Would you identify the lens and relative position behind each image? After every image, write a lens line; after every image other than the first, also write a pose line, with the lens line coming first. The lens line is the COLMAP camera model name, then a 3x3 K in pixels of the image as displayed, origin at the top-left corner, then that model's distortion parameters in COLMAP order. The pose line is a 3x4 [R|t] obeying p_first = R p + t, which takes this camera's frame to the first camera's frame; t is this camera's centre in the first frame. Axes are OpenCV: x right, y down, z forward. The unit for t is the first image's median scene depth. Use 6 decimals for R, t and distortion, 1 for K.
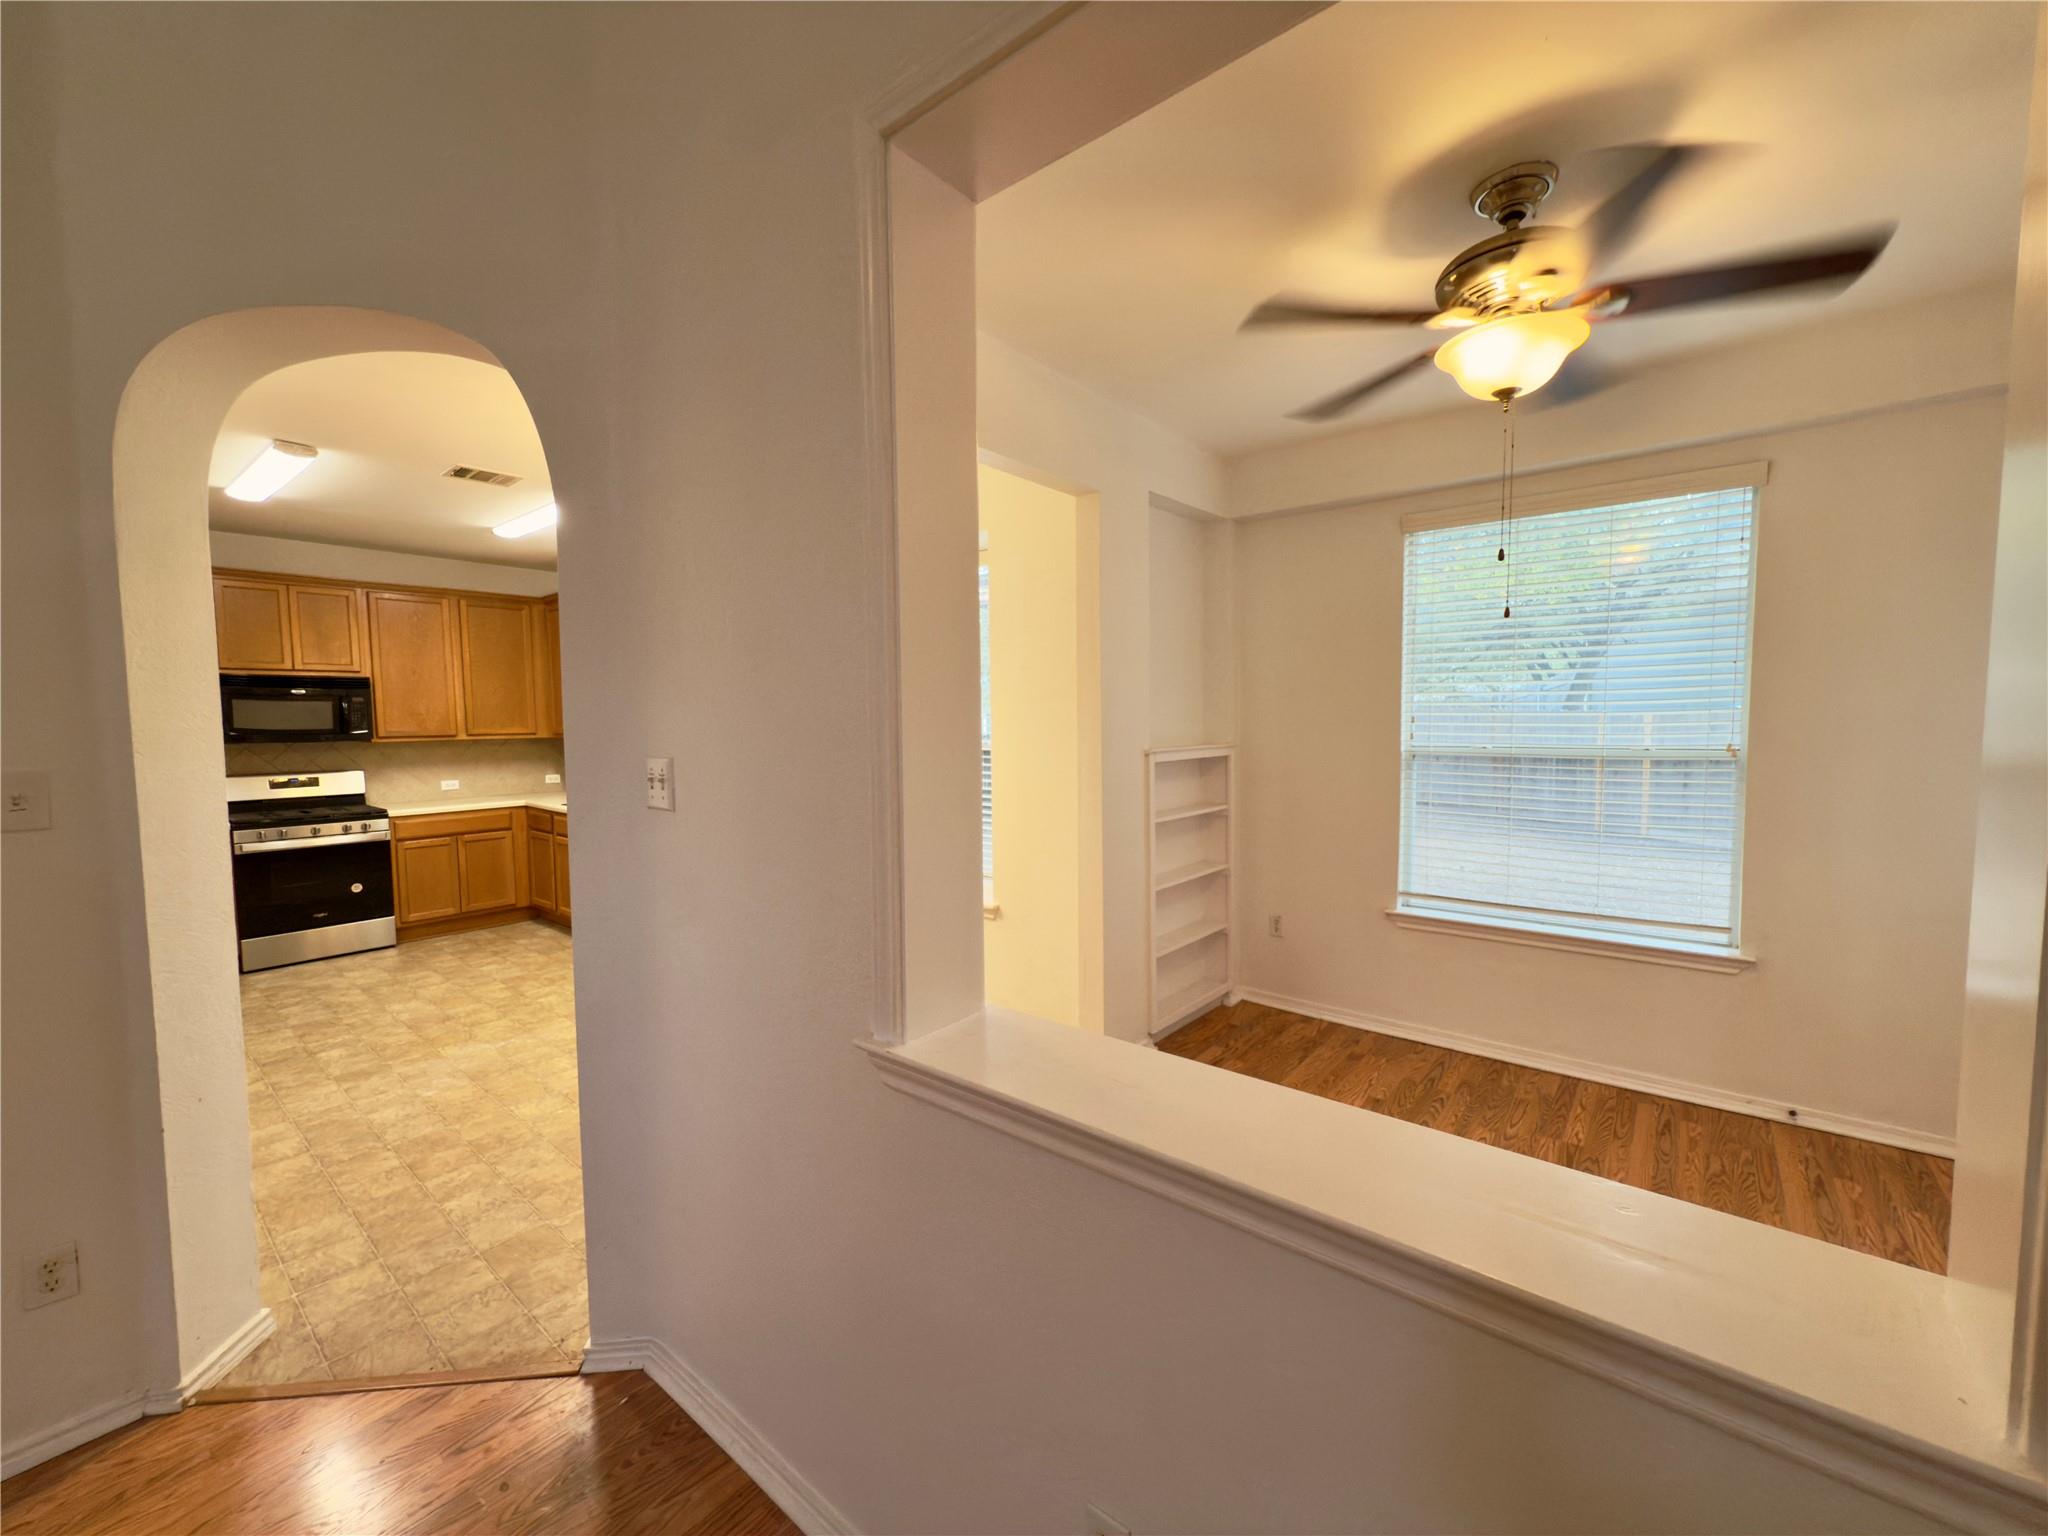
lens RADIAL K [[813.0, 0, 1028.7], [0, 813.0, 776.7], [0, 0, 1]] dist [0.000965, 0.000488]
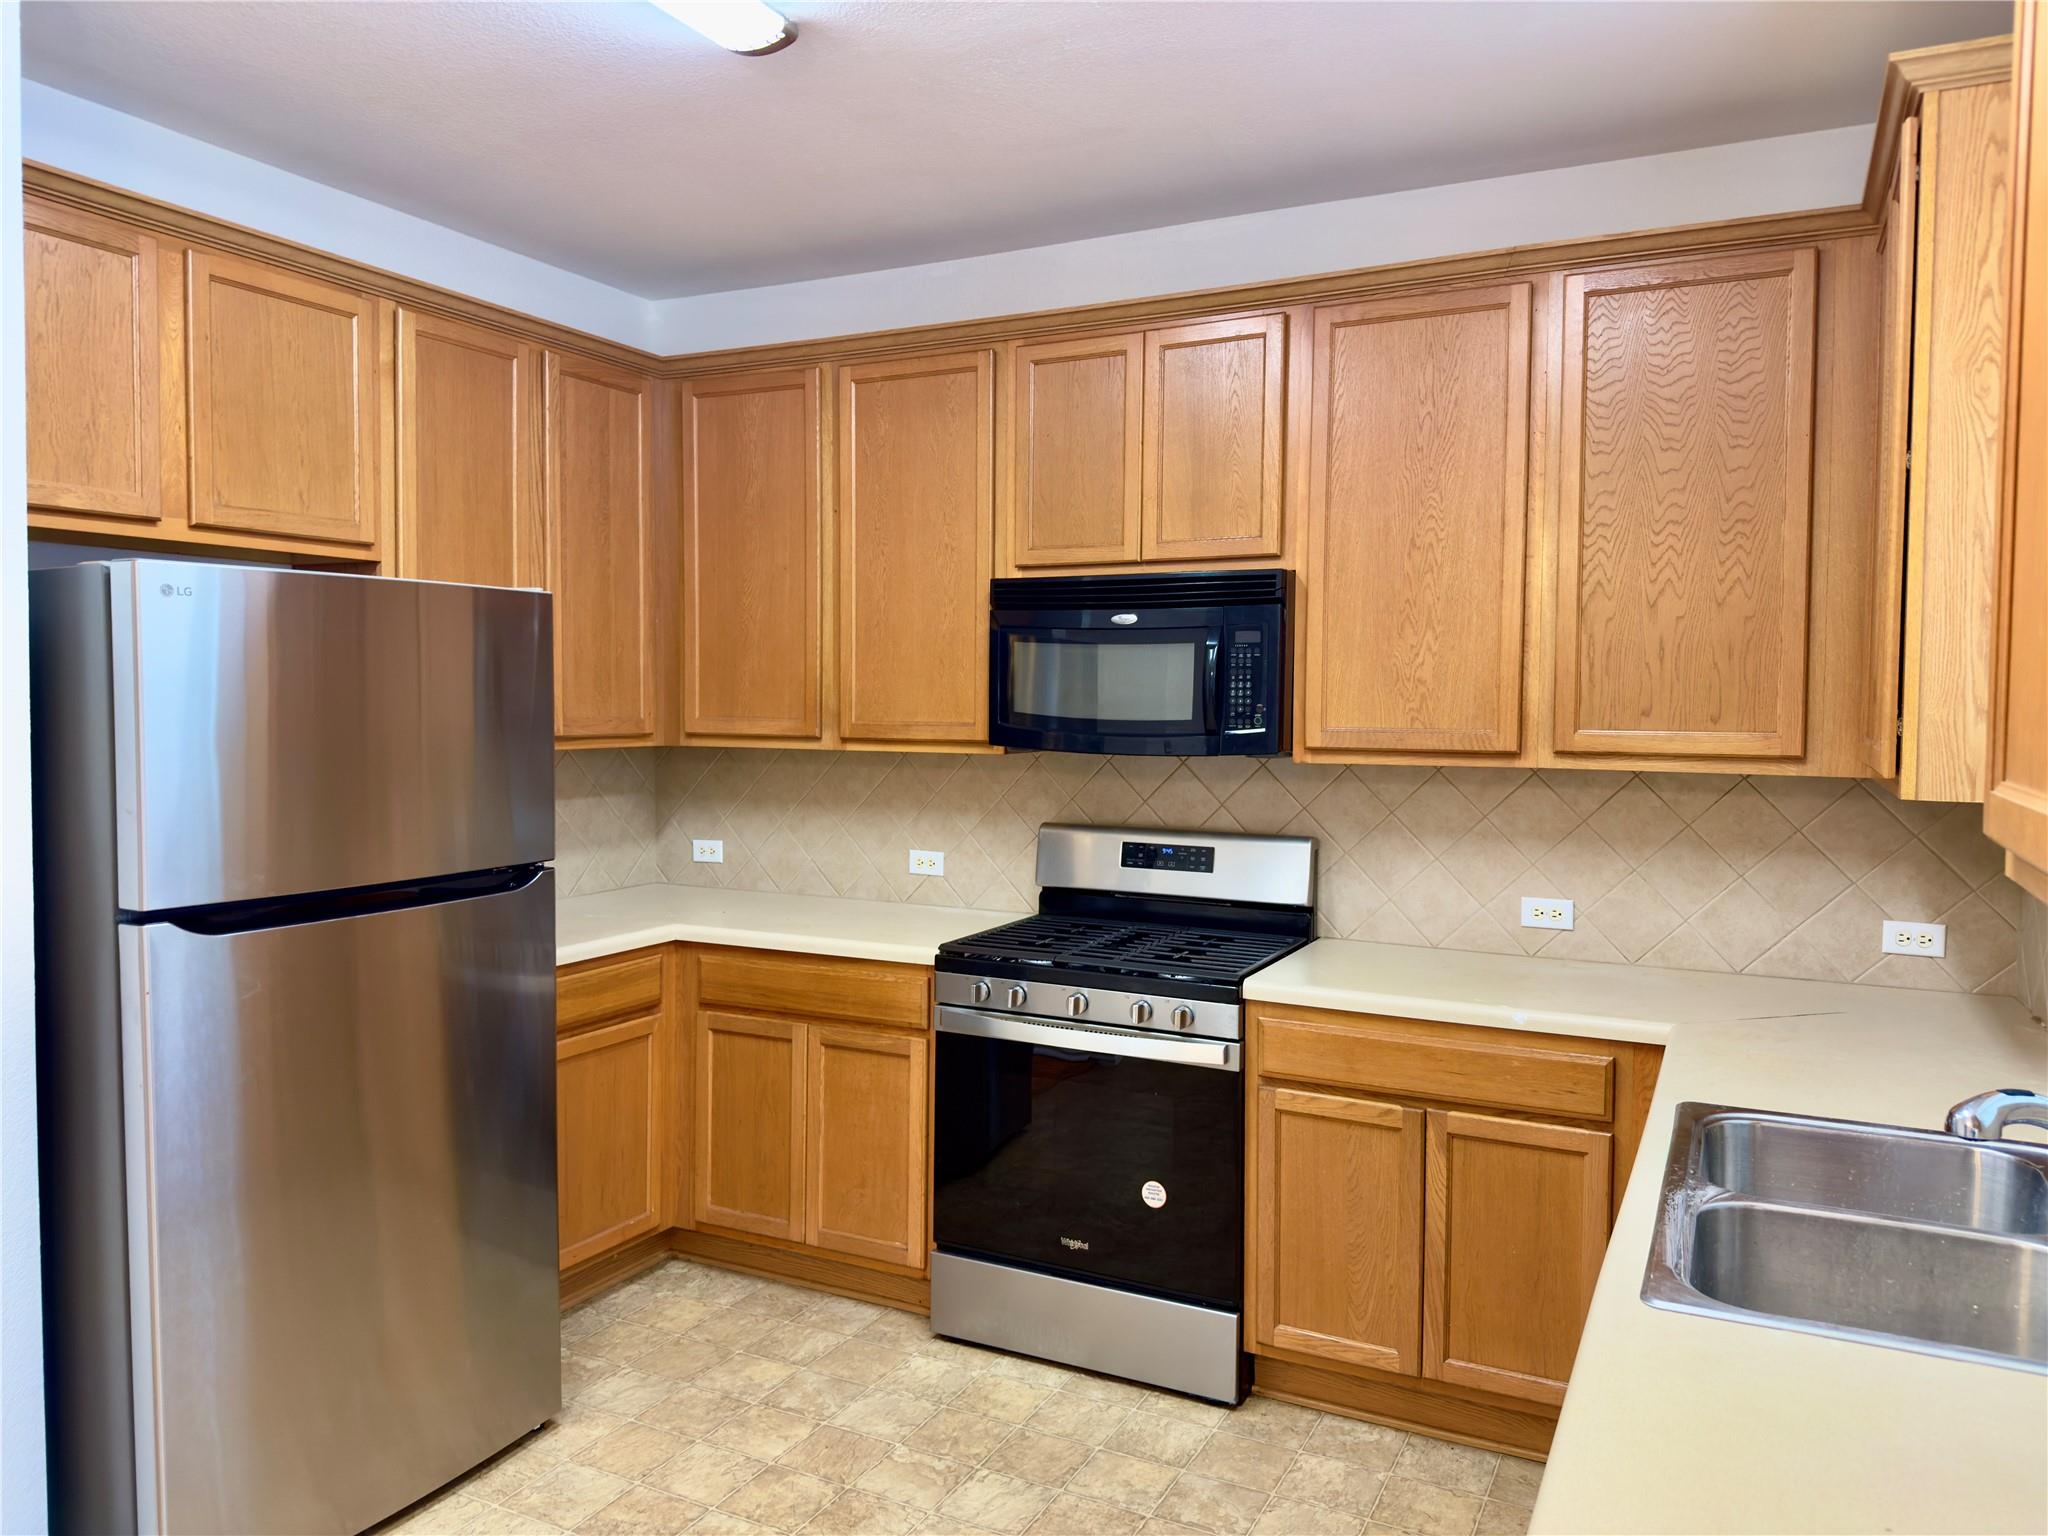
lens RADIAL K [[1443.9, 0, 1024.0], [0, 1443.9, 768.0], [0, 0, 1]] dist [0.178770, -0.332819]
pose [[0.206781, 0.062214, -0.976407, -0.241142], [-0.078903, 0.995786, 0.046739, -0.059121], [0.975201, 0.067377, 0.210818, 0.759001]]
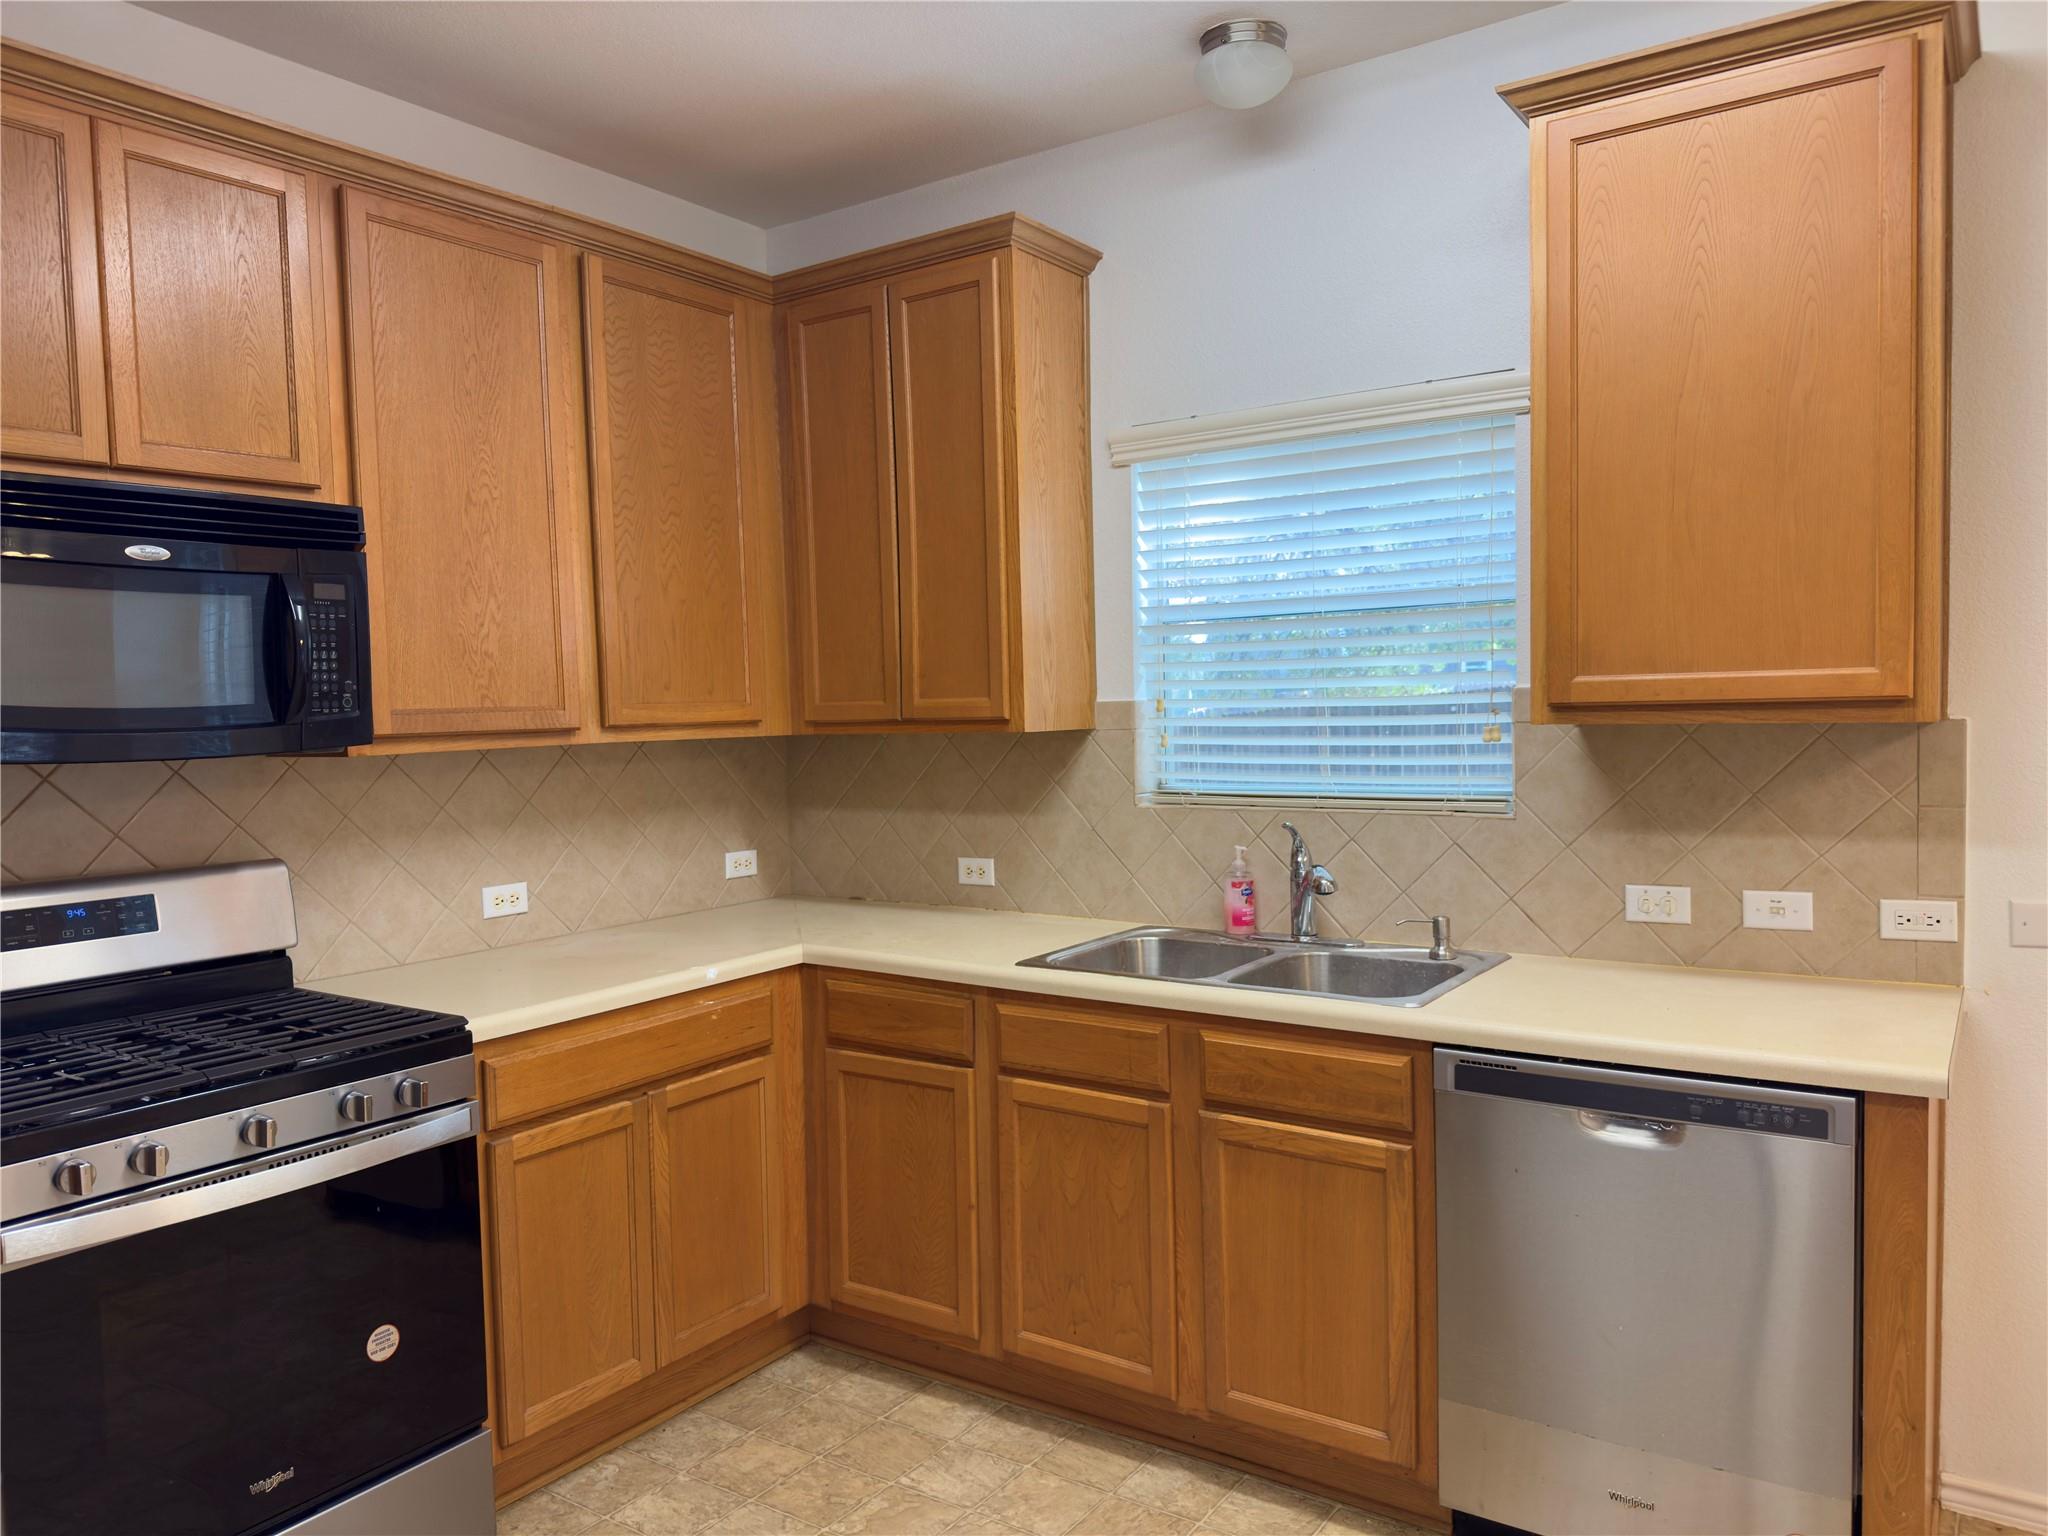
lens RADIAL K [[1456.1, 0, 1025.3], [0, 1456.1, 785.2], [0, 0, 1]] dist [0.077721, -0.099099]
pose [[0.996727, -0.020146, 0.078294, -0.621884], [0.021217, 0.999692, -0.012865, -0.022150], [-0.078010, 0.014484, 0.996847, 0.501928]]
